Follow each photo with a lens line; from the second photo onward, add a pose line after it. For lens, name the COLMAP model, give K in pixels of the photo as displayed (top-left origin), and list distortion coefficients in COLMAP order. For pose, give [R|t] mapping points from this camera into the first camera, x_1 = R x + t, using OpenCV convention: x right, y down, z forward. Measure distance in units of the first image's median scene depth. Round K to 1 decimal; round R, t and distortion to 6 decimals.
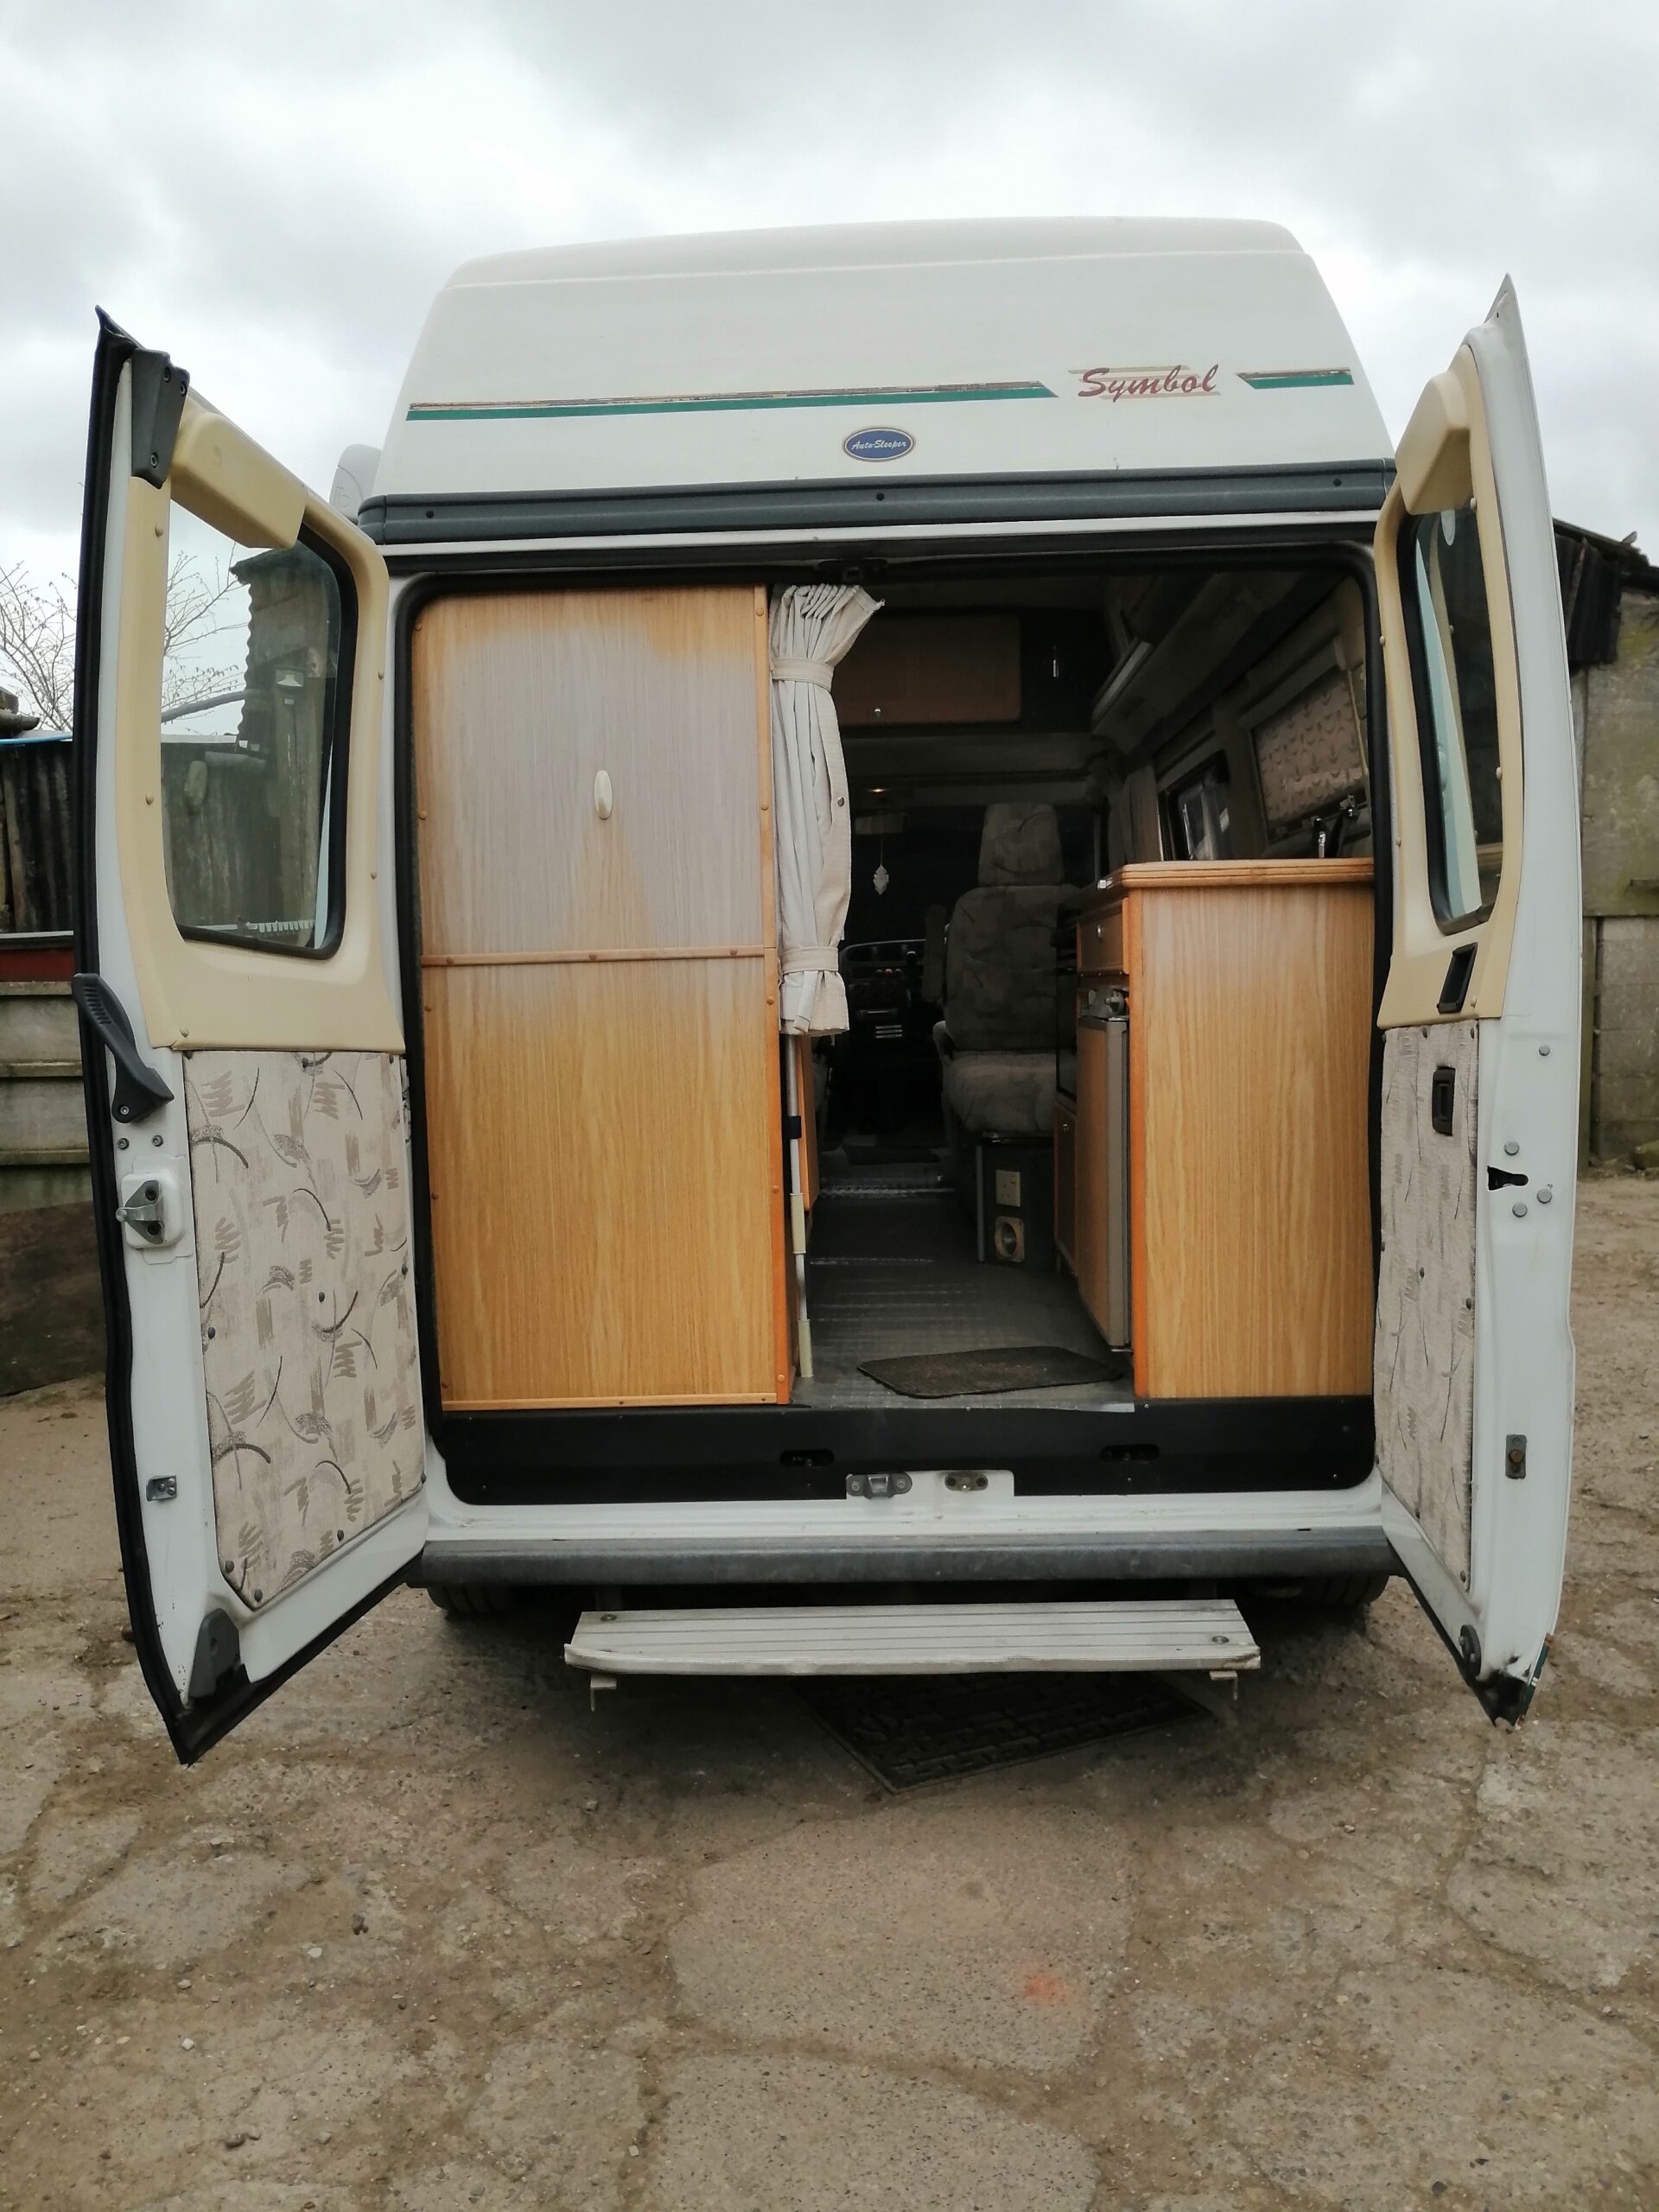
lens RADIAL K [[1756.2, 0, 830.8], [0, 1756.2, 1098.8], [0, 0, 1]] dist [0.071503, -0.149488]
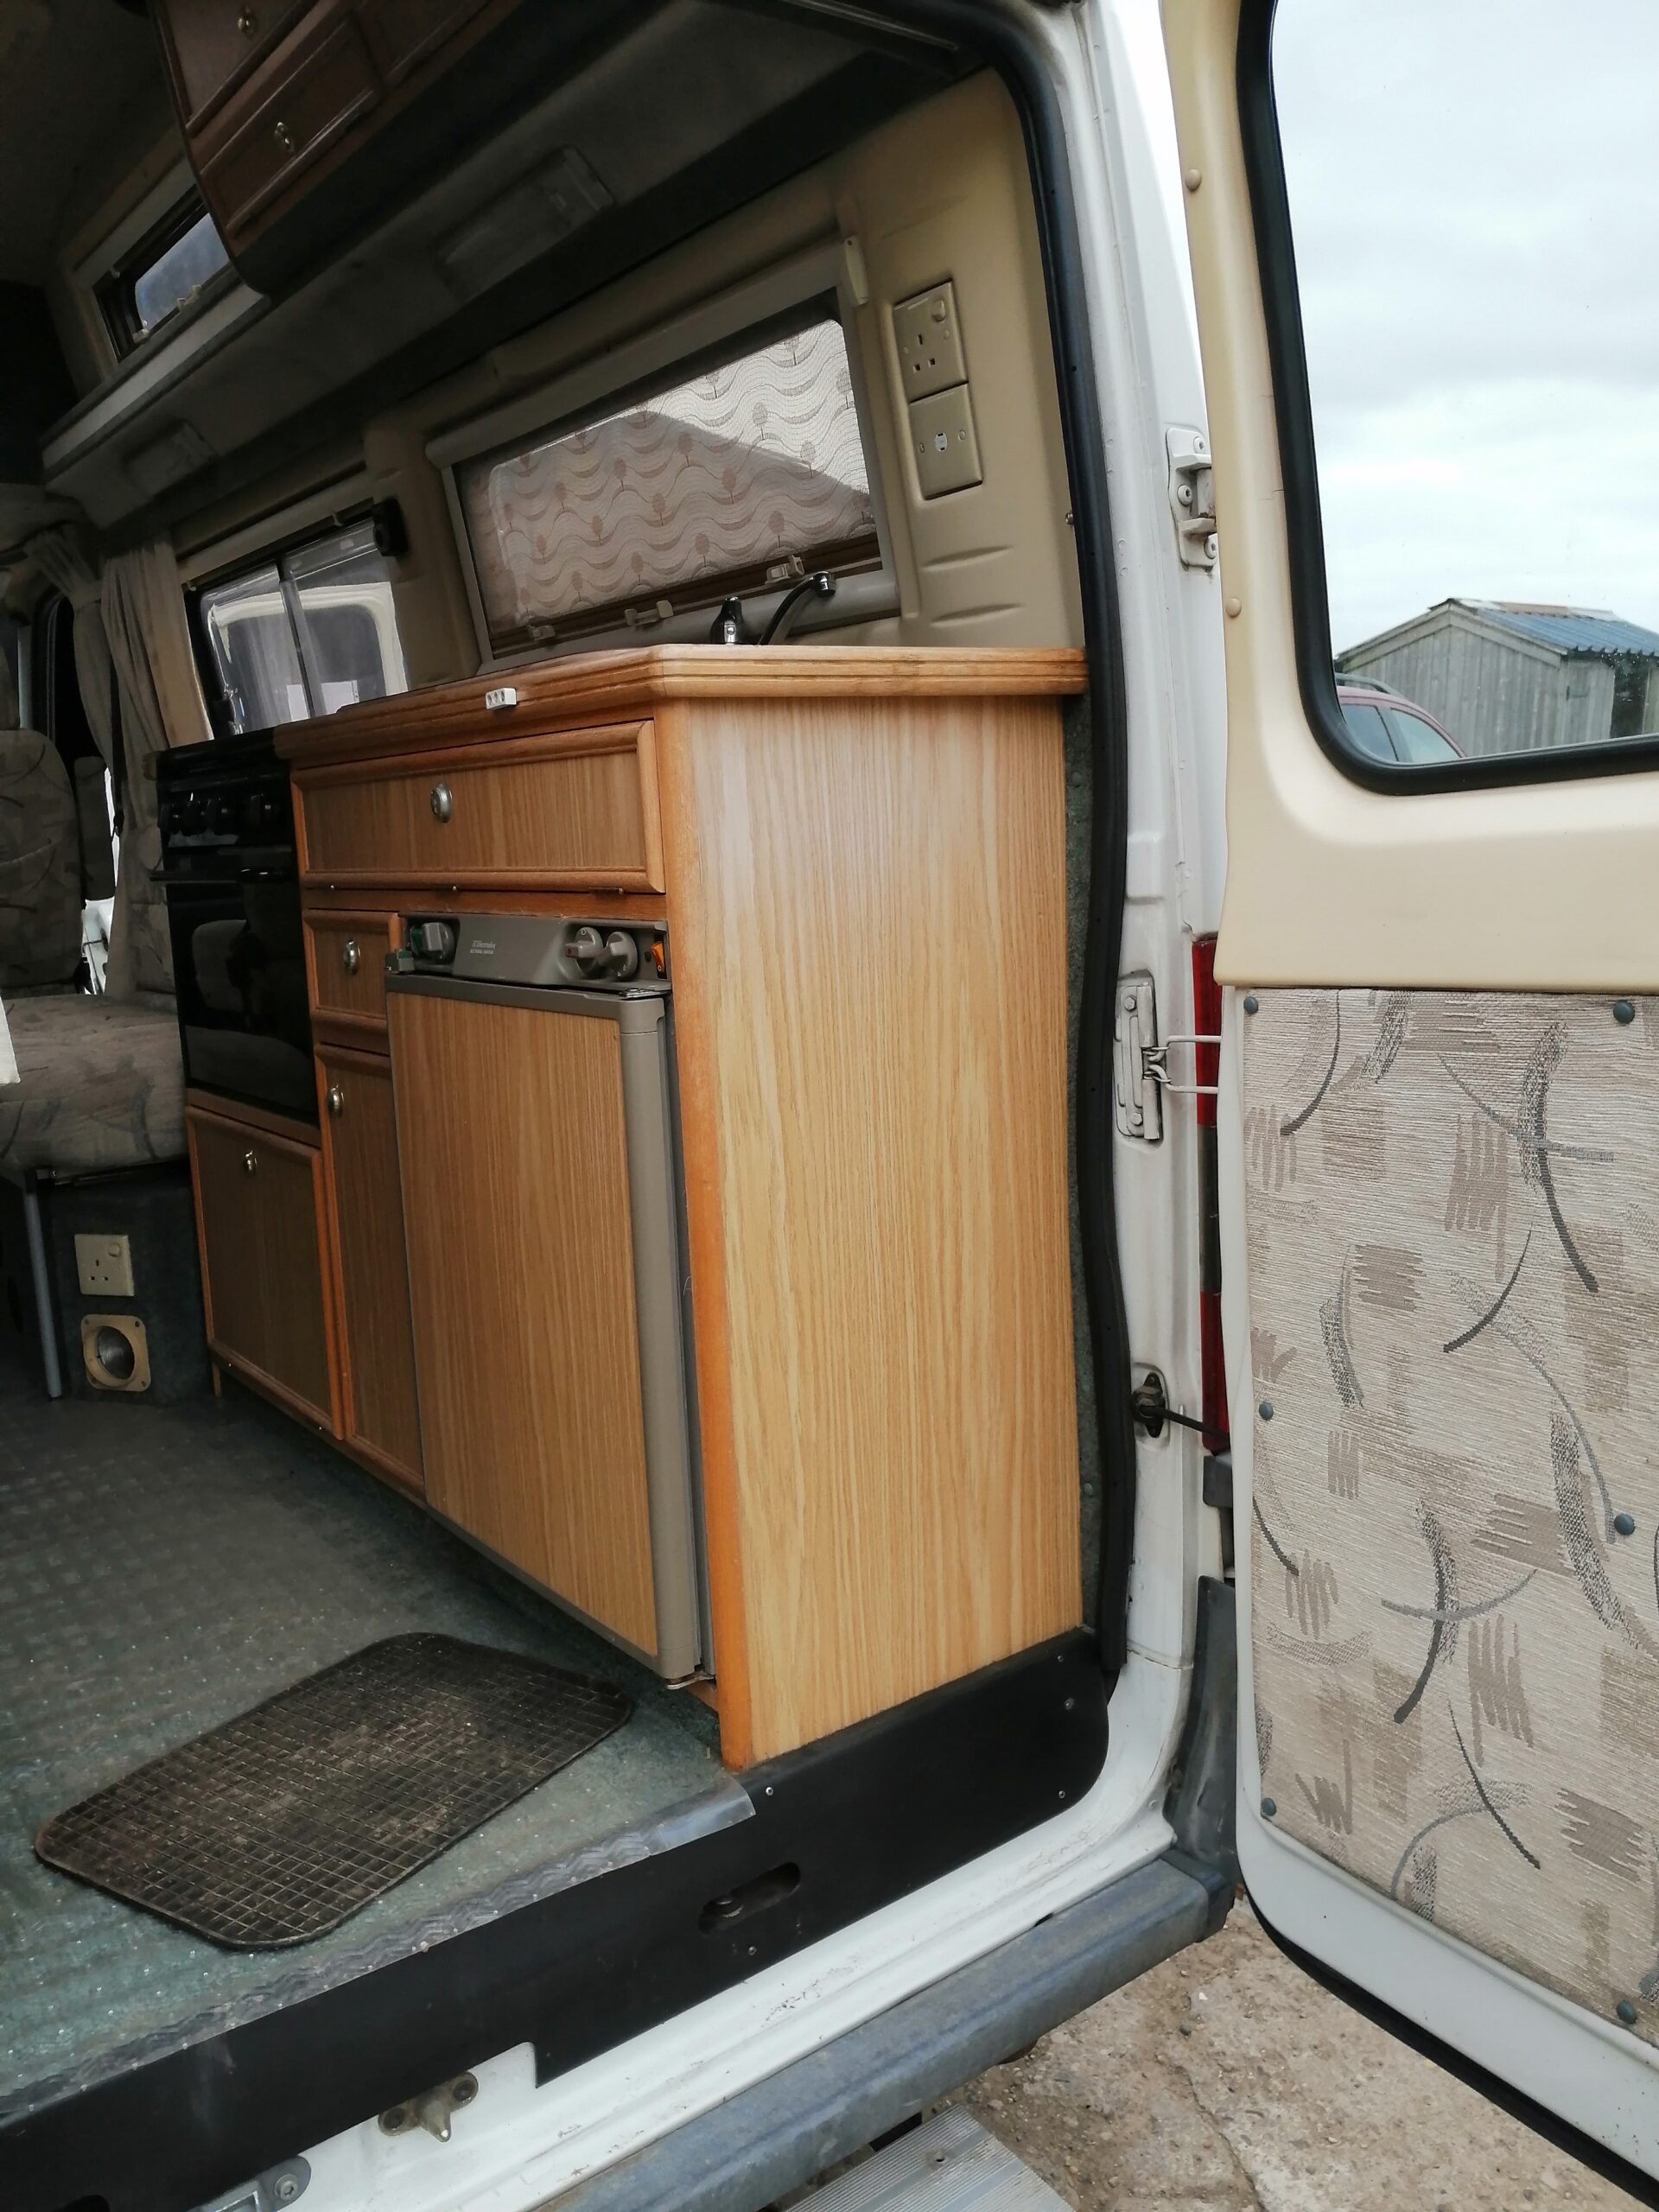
lens RADIAL K [[1756.2, 0, 830.8], [0, 1756.2, 1098.8], [0, 0, 1]] dist [0.071503, -0.149488]
pose [[0.787388, -0.116499, 0.605350, -0.077411], [0.072774, 0.992680, 0.096383, -0.058551], [-0.612147, -0.031837, 0.790102, 0.612649]]
